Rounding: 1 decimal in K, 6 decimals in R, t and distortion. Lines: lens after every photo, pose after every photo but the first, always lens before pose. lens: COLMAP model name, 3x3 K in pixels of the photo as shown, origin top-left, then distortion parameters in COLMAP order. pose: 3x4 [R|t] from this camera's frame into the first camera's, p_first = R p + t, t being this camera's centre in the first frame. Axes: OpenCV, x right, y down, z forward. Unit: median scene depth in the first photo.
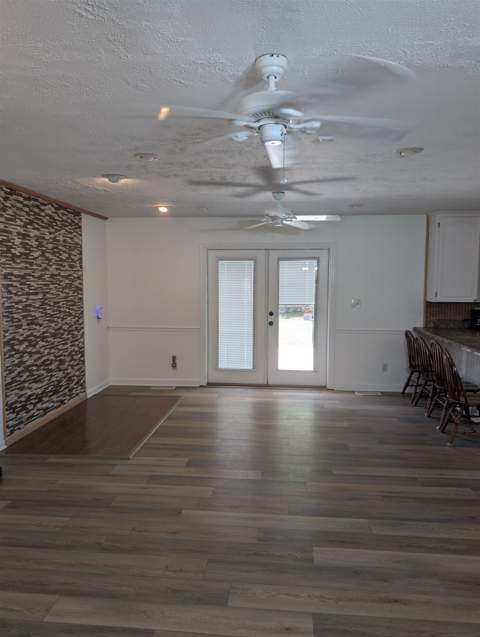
lens RADIAL K [[456.4, 0, 239.7], [0, 456.4, 318.4], [0, 0, 1]] dist [0.005272, -0.013693]
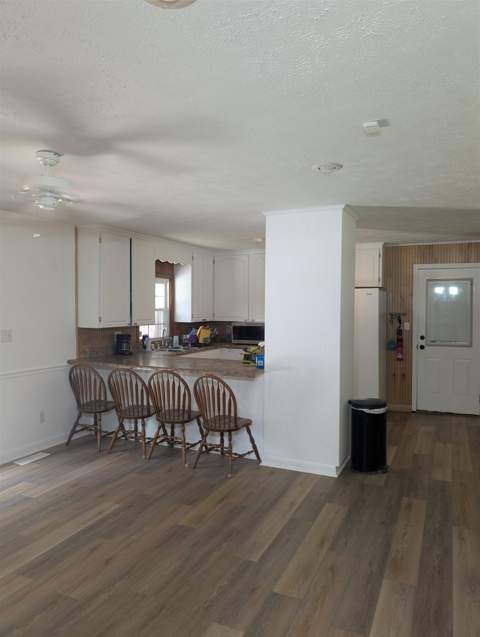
lens RADIAL K [[456.4, 0, 239.3], [0, 456.4, 319.9], [0, 0, 1]] dist [0.005272, -0.013693]
pose [[0.331848, -0.030904, 0.942826, -0.429069], [0.072639, 0.997333, 0.007124, -0.054498], [-0.940532, 0.066122, 0.333208, 0.649340]]
